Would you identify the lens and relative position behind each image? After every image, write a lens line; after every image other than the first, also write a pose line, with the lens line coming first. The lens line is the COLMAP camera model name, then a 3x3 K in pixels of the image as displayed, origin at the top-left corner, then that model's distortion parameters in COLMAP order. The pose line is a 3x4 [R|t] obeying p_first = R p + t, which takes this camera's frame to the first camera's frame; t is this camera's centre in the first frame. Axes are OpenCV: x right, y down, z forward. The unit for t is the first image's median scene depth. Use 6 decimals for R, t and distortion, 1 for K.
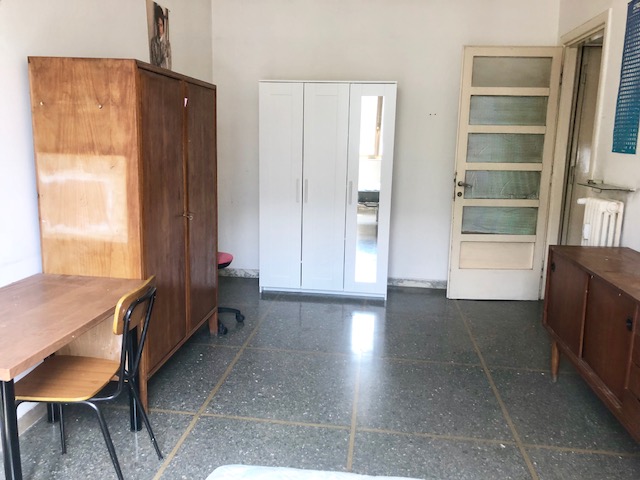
lens RADIAL K [[529.6, 0, 319.0], [0, 529.6, 238.1], [0, 0, 1]] dist [0.032566, -0.016839]
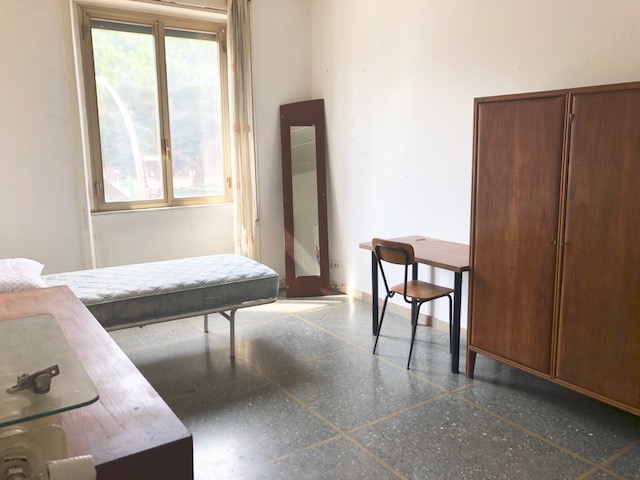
lens RADIAL K [[529.6, 0, 322.0], [0, 529.6, 242.1], [0, 0, 1]] dist [0.032566, -0.016839]
pose [[-0.765183, 0.097705, -0.636356, 0.680236], [-0.121804, 0.948597, 0.292108, -0.281702], [0.632185, 0.301027, -0.713950, 1.505499]]
